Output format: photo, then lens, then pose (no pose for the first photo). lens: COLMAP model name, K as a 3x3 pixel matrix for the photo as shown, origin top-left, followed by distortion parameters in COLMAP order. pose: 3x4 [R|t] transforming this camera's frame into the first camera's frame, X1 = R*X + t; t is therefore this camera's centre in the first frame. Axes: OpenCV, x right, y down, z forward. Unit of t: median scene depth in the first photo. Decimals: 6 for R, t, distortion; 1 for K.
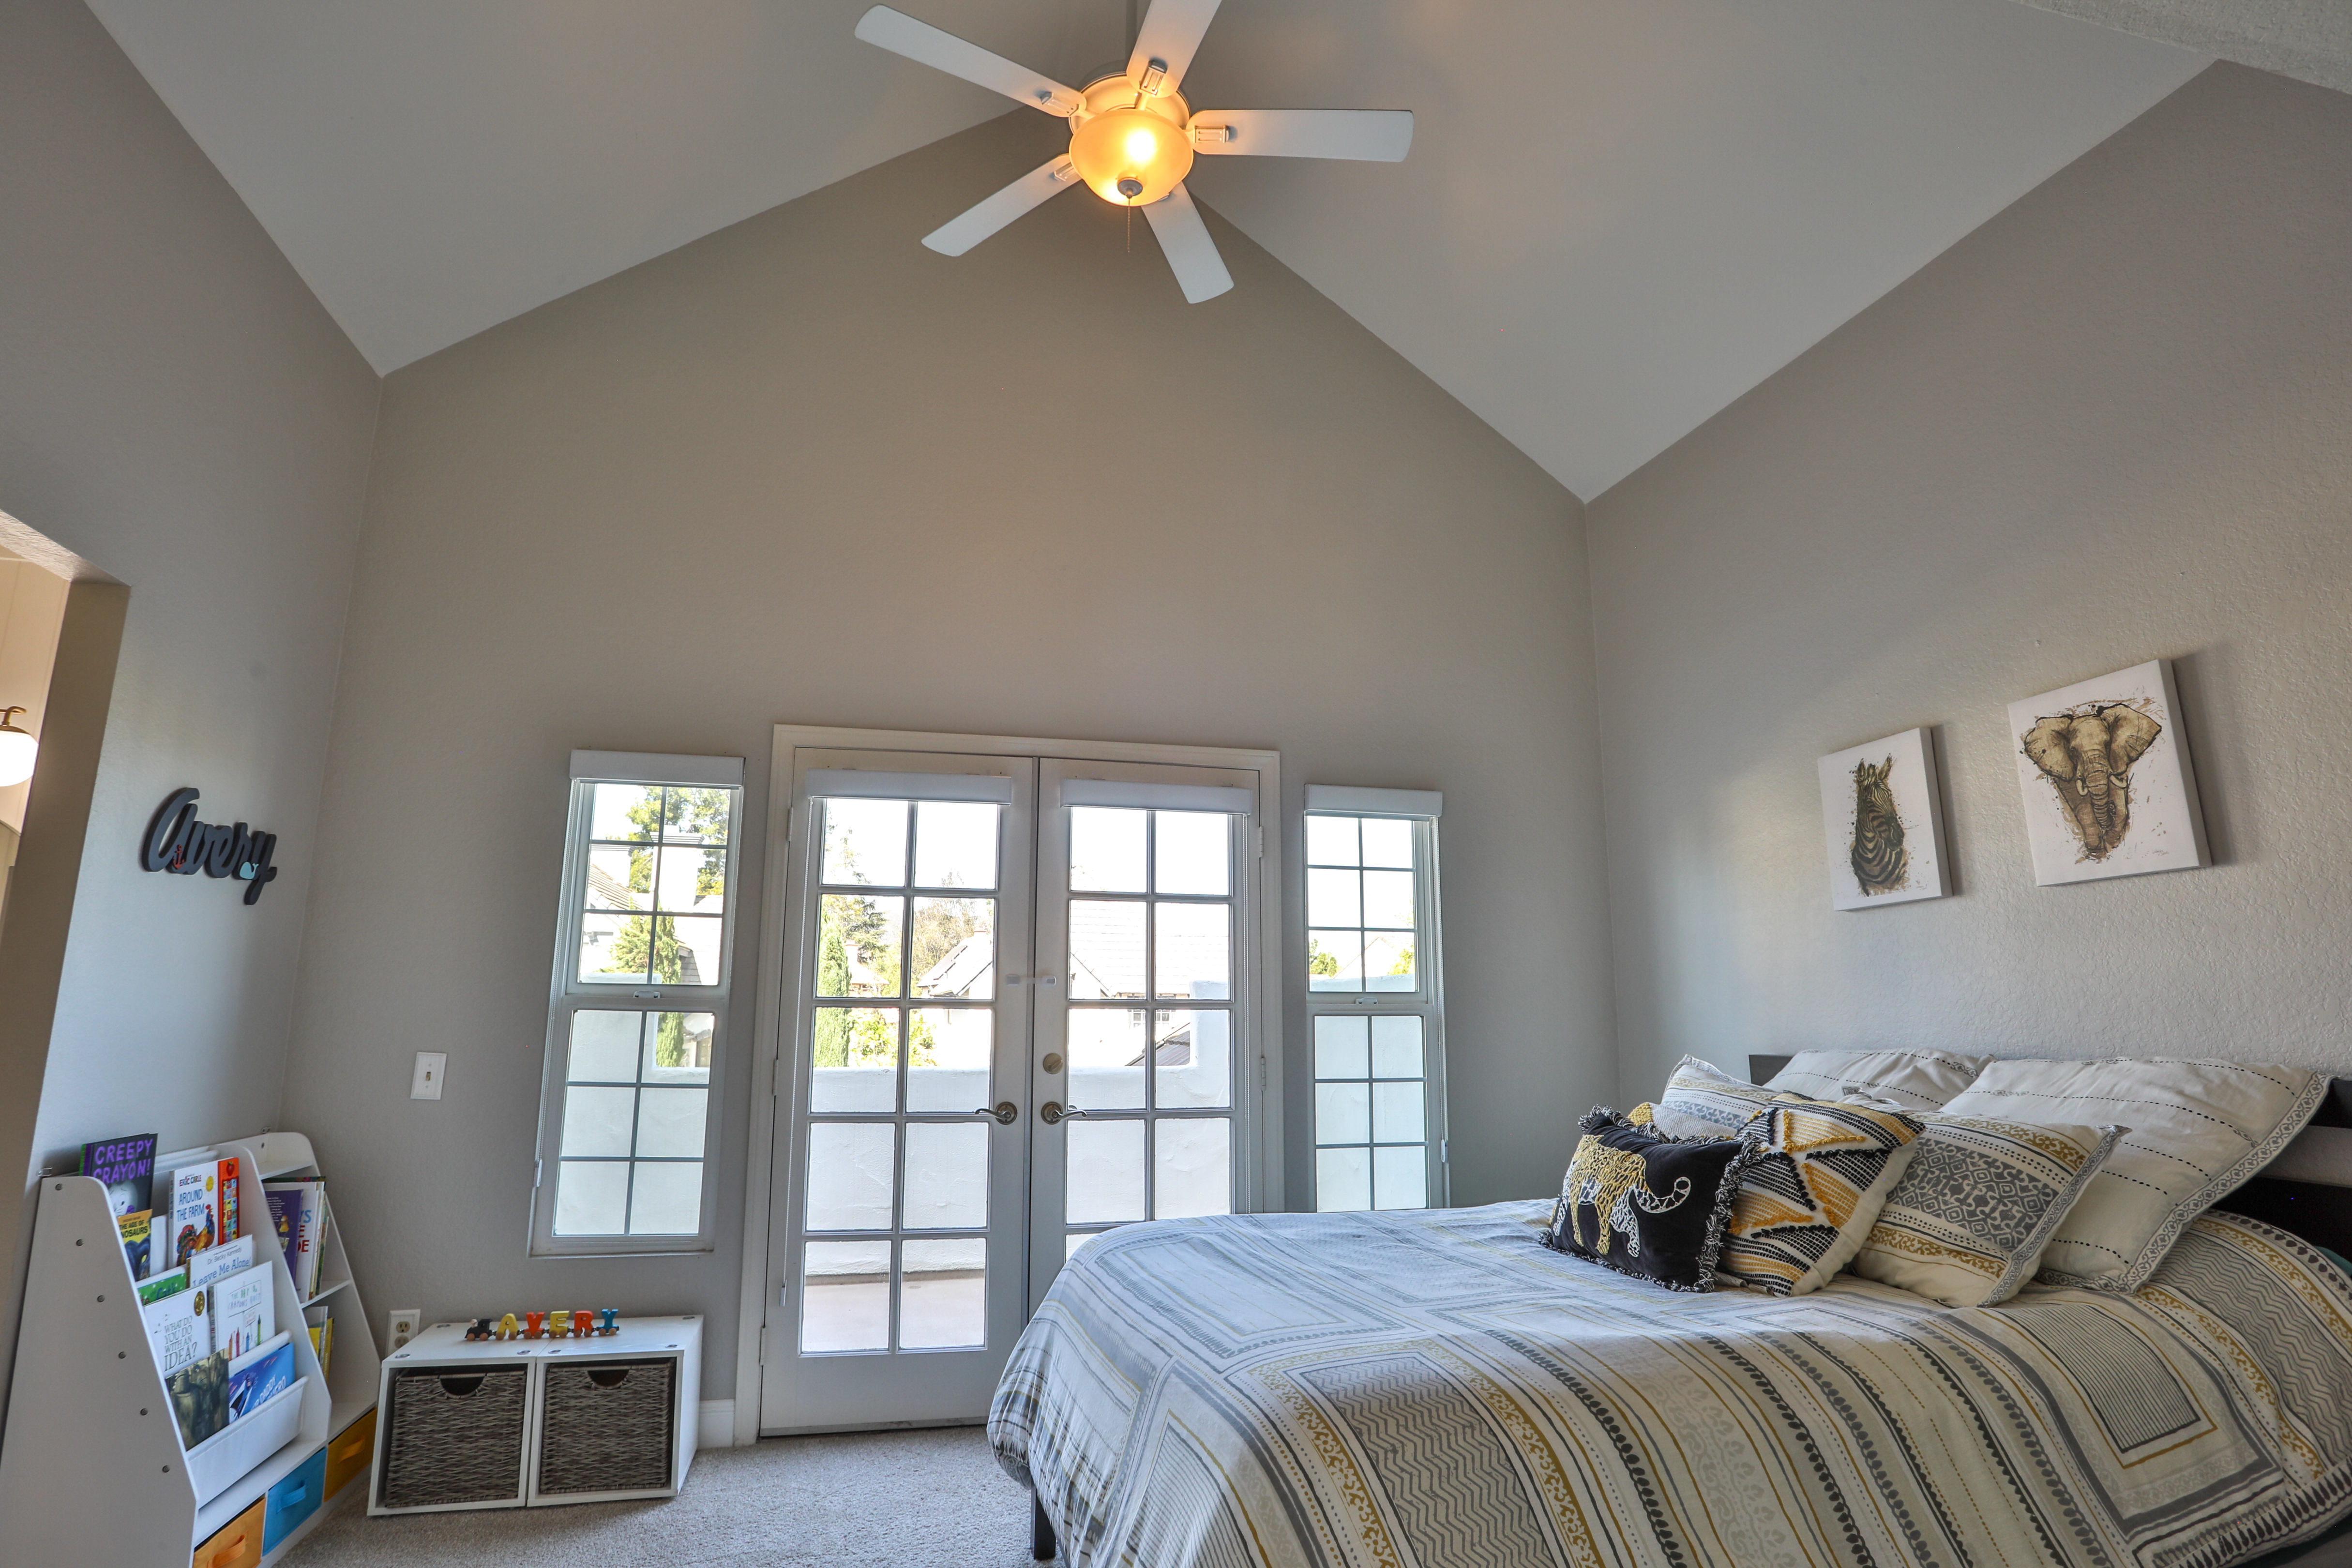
lens RADIAL K [[1218.8, 0, 1185.2], [0, 1218.8, 713.9], [0, 0, 1]] dist [-0.063082, 0.019047]
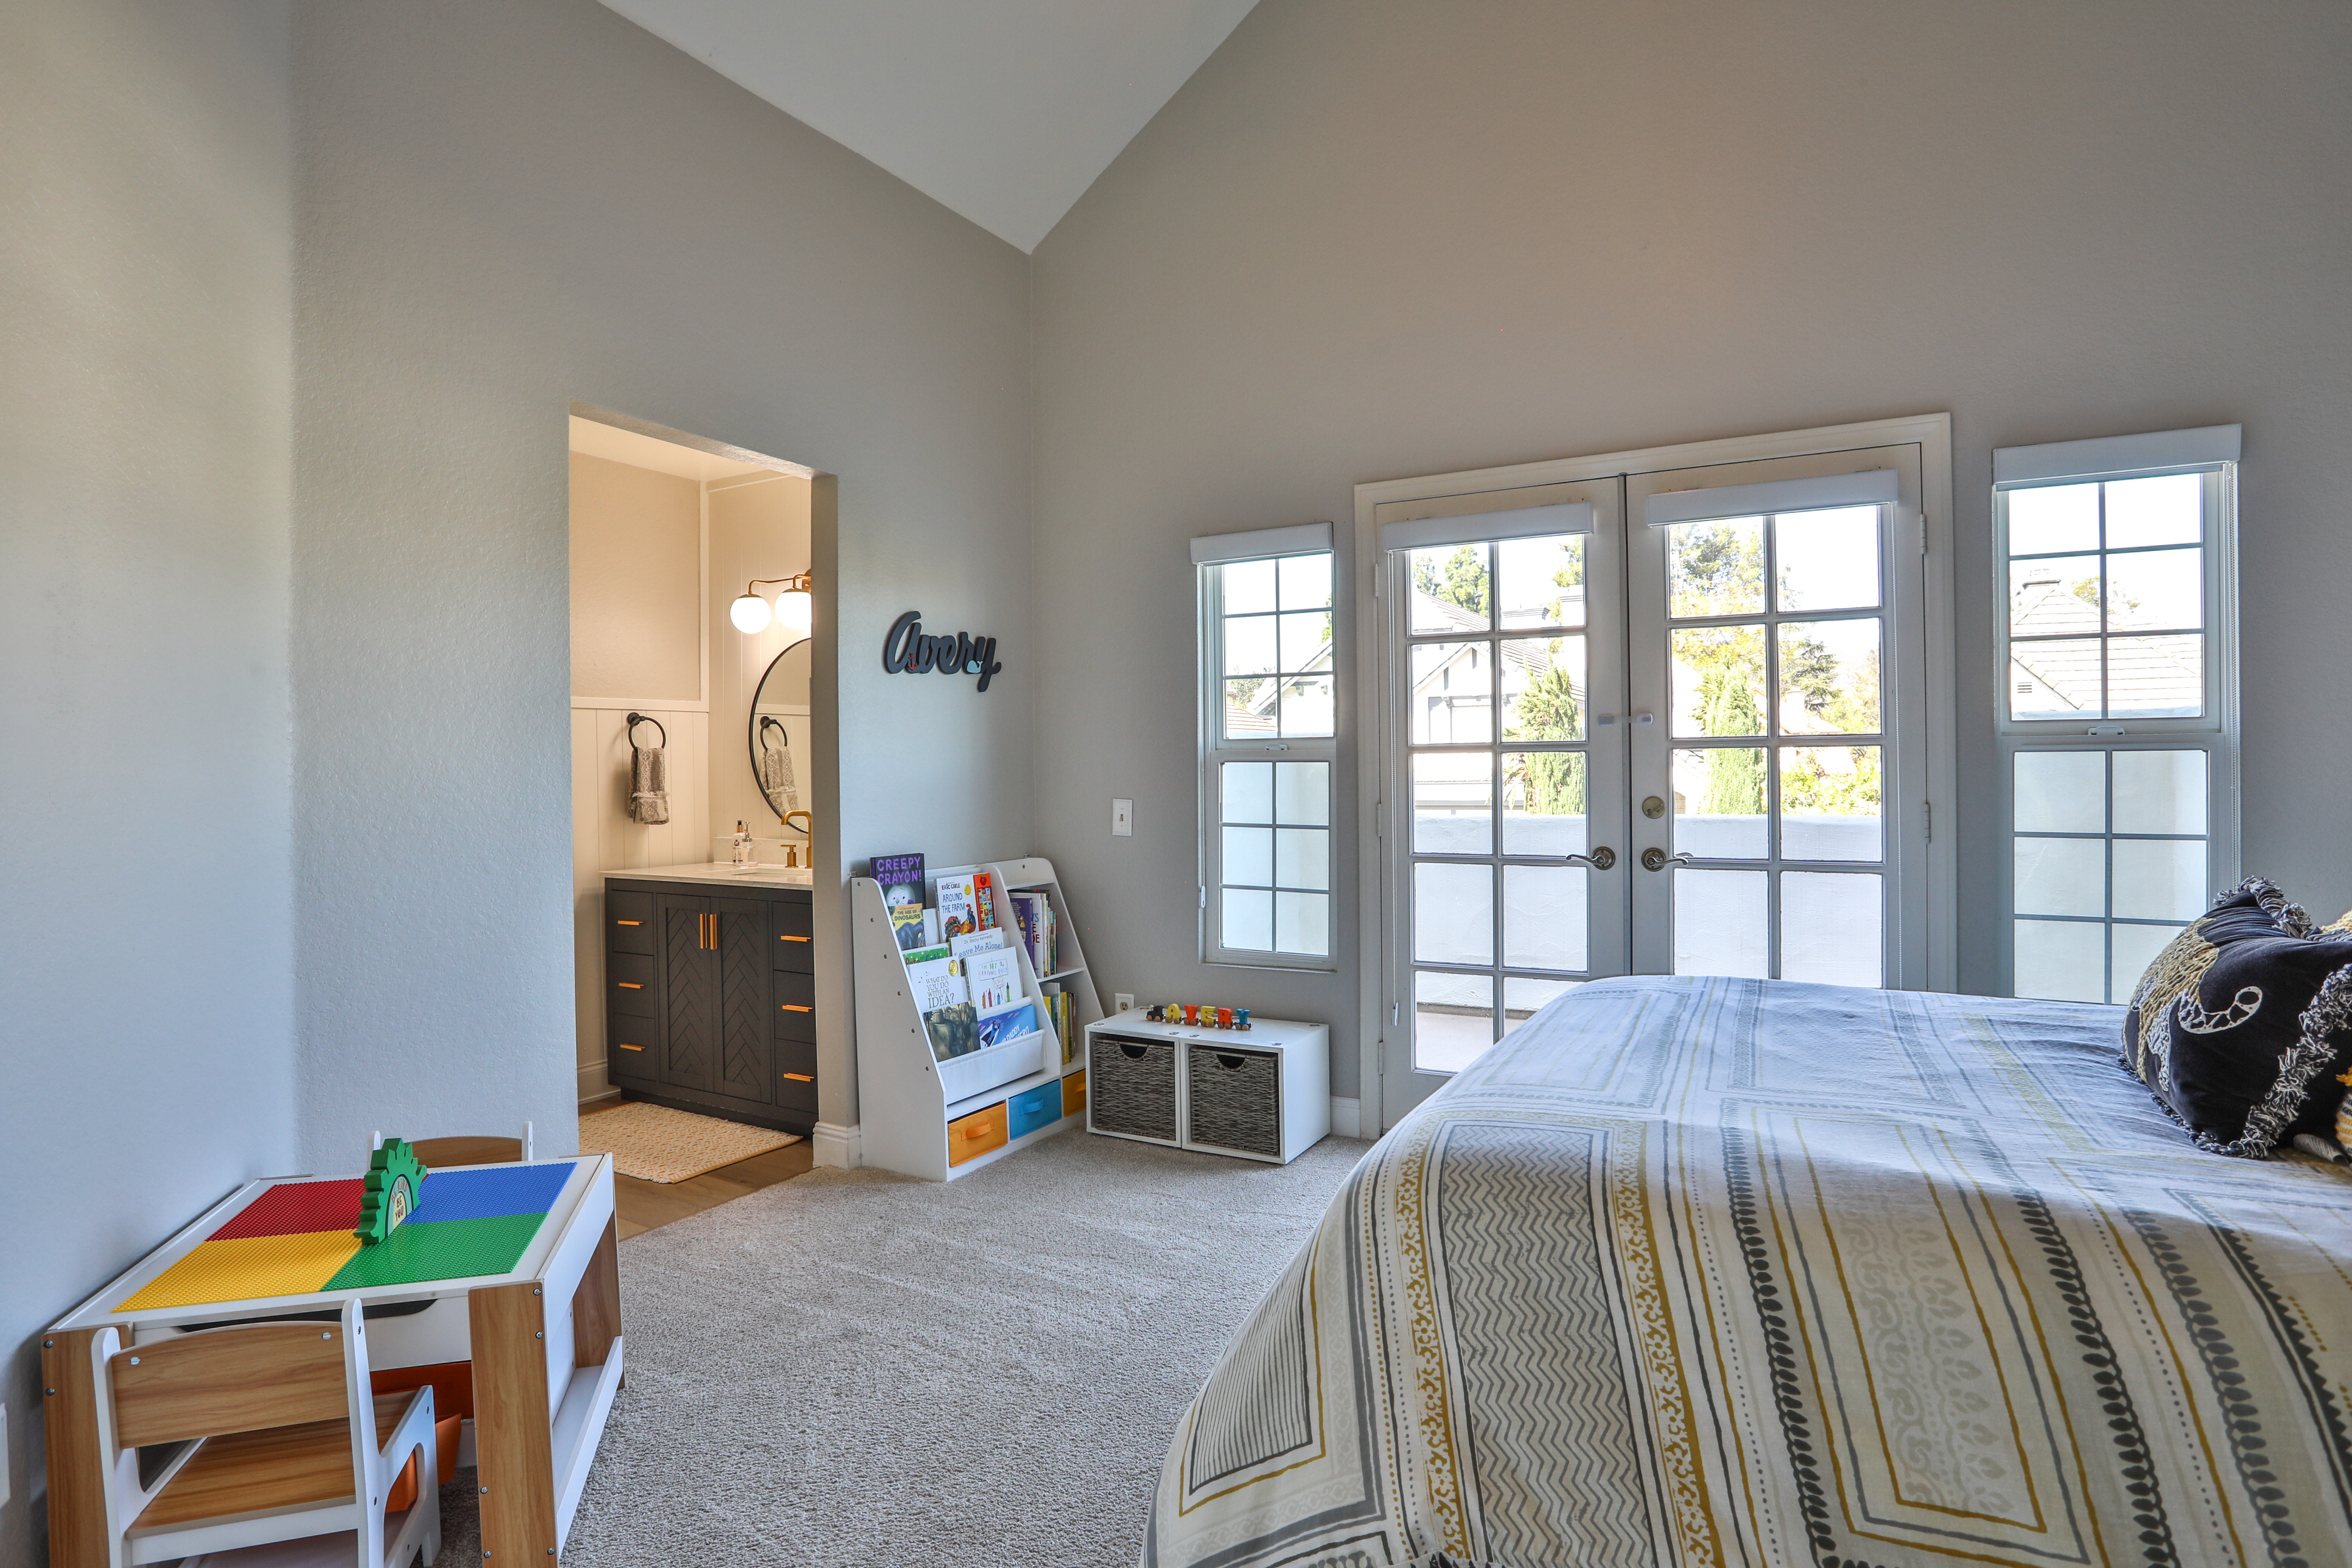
lens RADIAL K [[1218.8, 0, 1058.3], [0, 1218.8, 722.0], [0, 0, 1]] dist [-0.063082, 0.019047]
pose [[0.706326, -0.034972, -0.707023, 0.257914], [0.179099, 0.975112, 0.130689, 0.032222], [0.684856, -0.218937, 0.695010, 0.098152]]
